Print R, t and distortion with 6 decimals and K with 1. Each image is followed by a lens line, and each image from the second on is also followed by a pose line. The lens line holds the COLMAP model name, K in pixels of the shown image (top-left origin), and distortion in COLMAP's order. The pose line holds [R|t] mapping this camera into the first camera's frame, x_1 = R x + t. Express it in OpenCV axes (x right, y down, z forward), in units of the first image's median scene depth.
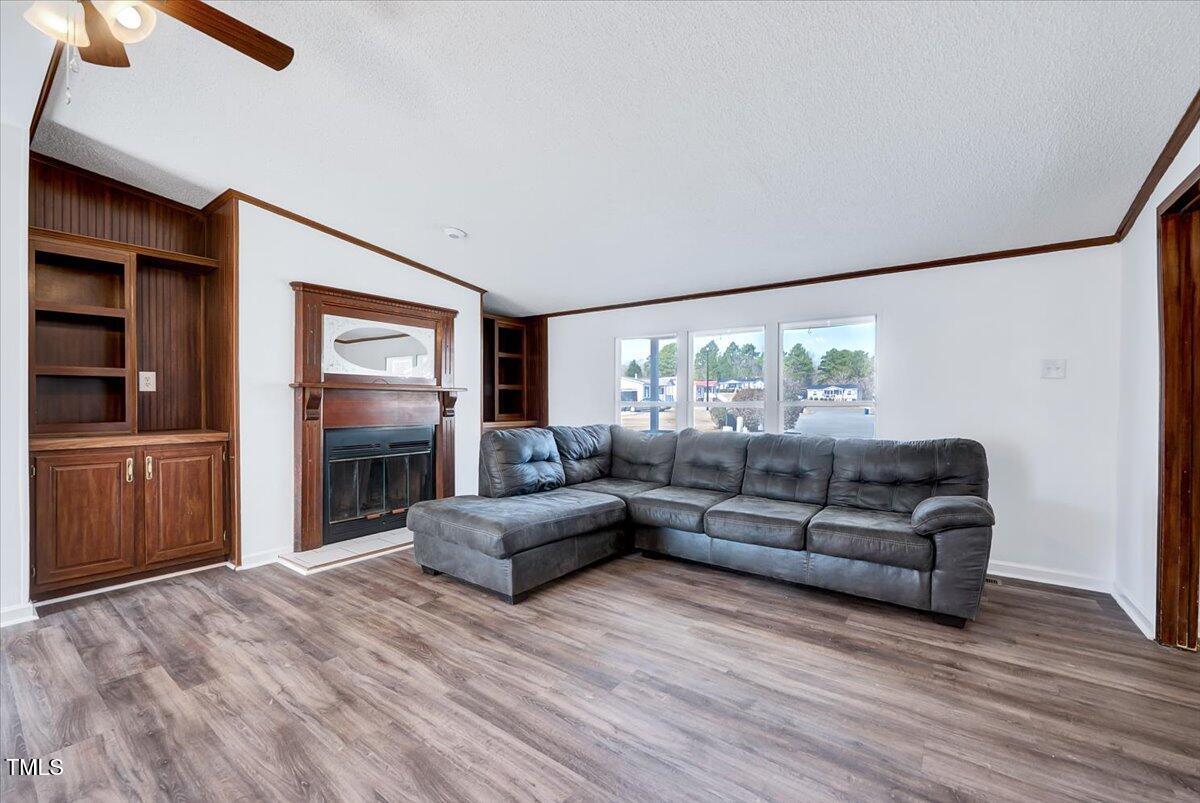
lens RADIAL K [[488.7, 0, 595.6], [0, 488.7, 402.5], [0, 0, 1]] dist [-0.012580, -0.000015]
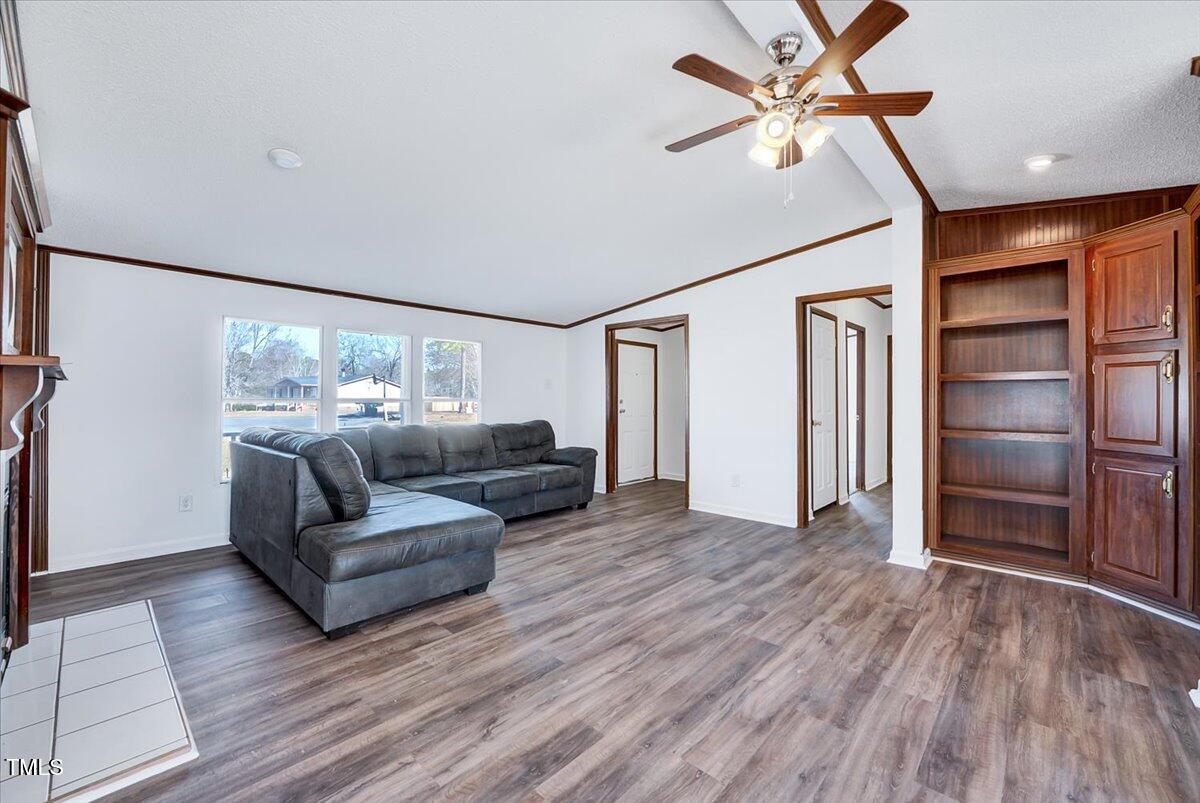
lens RADIAL K [[488.7, 0, 596.7], [0, 488.7, 398.0], [0, 0, 1]] dist [-0.012580, -0.000015]
pose [[0.108580, 0.003337, 0.994082, -1.460947], [-0.004120, 0.999987, -0.002906, -0.006551], [-0.994079, -0.003780, 0.108593, 0.778271]]
